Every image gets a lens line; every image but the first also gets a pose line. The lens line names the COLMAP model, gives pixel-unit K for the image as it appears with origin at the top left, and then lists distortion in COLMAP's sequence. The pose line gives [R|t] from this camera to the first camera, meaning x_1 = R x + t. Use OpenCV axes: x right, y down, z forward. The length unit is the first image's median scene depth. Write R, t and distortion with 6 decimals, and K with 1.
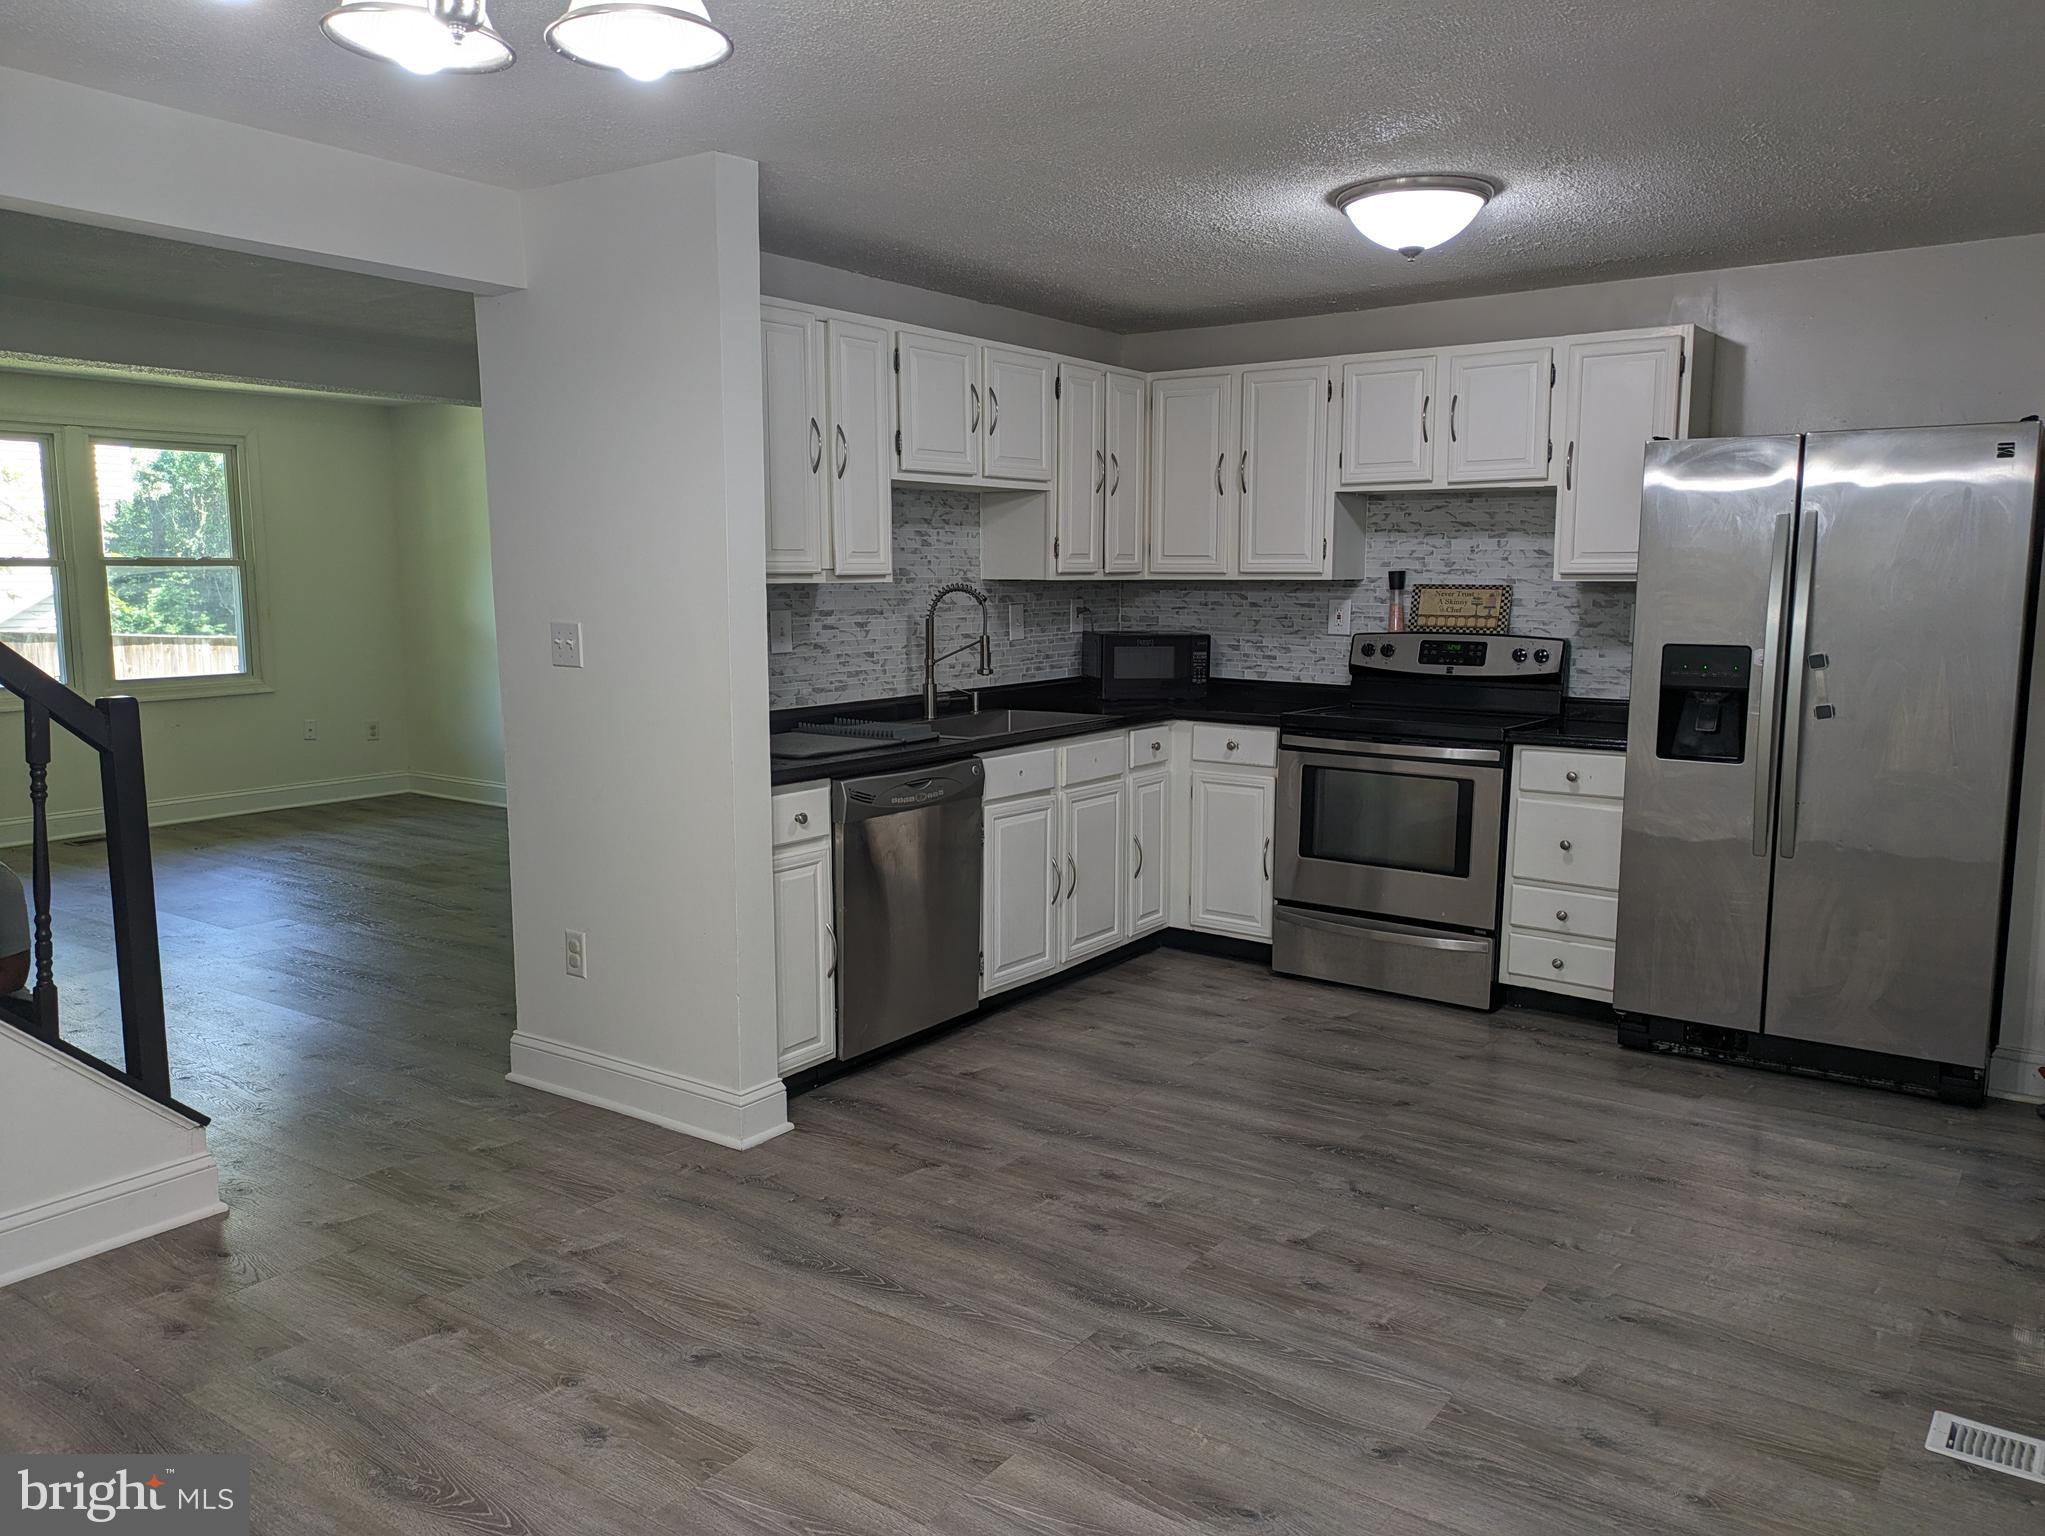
lens RADIAL K [[1484.7, 0, 1020.3], [0, 1484.7, 771.5], [0, 0, 1]] dist [0.042108, -0.036041]
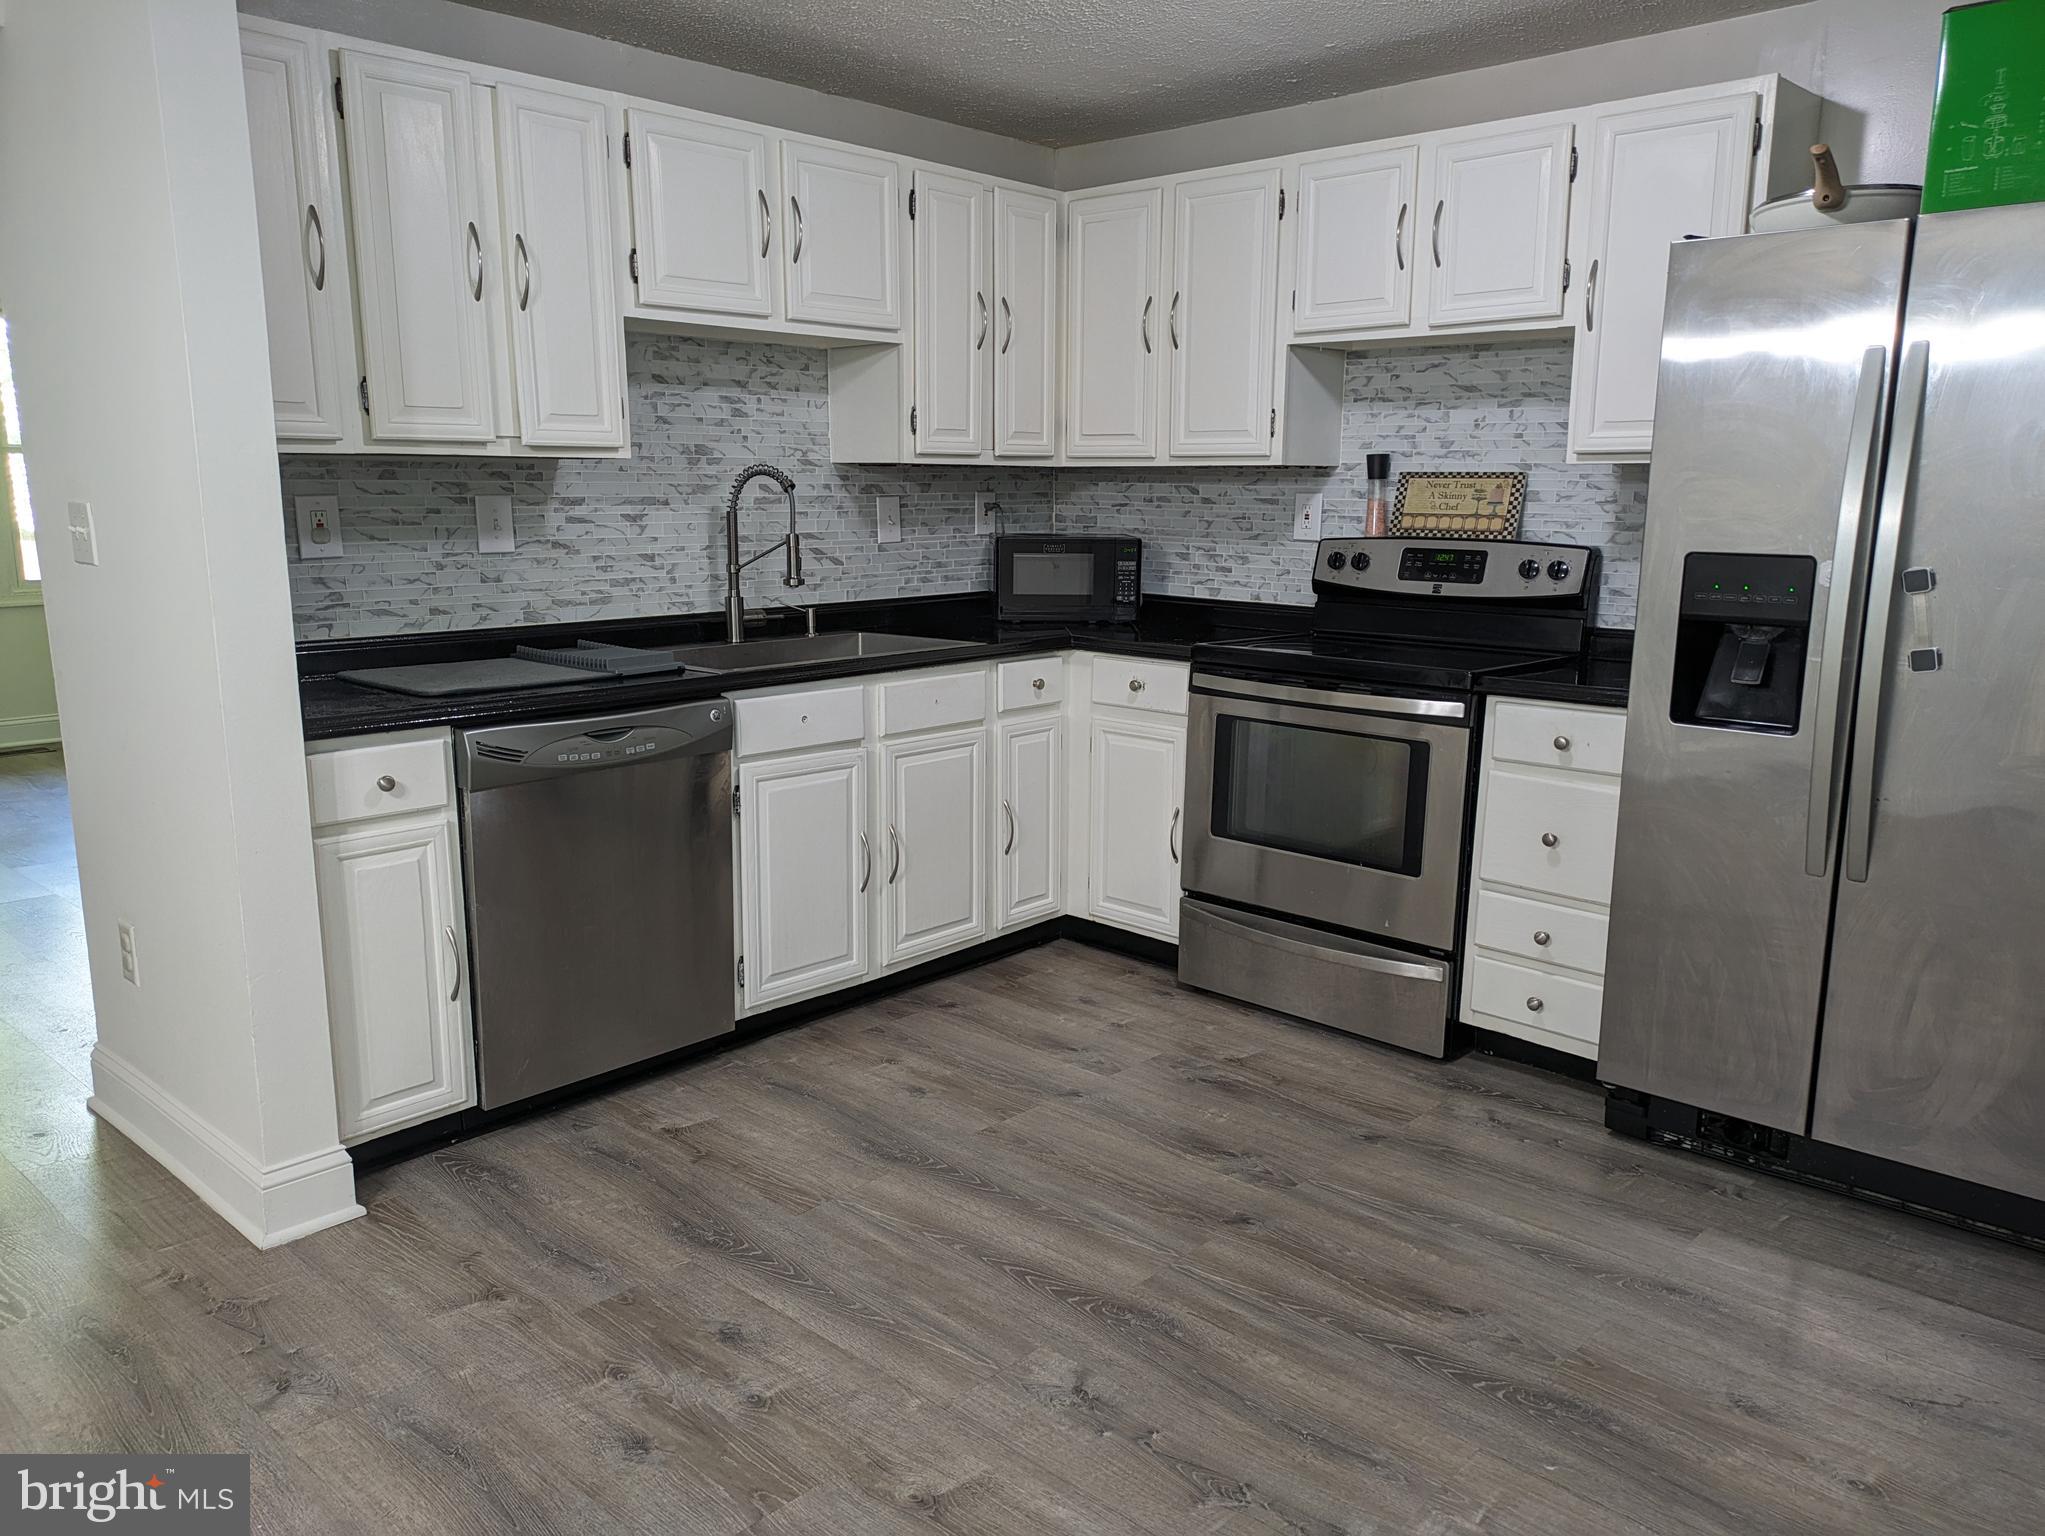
lens RADIAL K [[1484.7, 0, 1021.6], [0, 1484.7, 770.1], [0, 0, 1]] dist [0.042108, -0.036041]
pose [[0.992908, 0.027658, -0.115624, 0.191845], [-0.021077, 0.998108, 0.057760, -0.018334], [0.117003, -0.054913, 0.991612, 0.264650]]
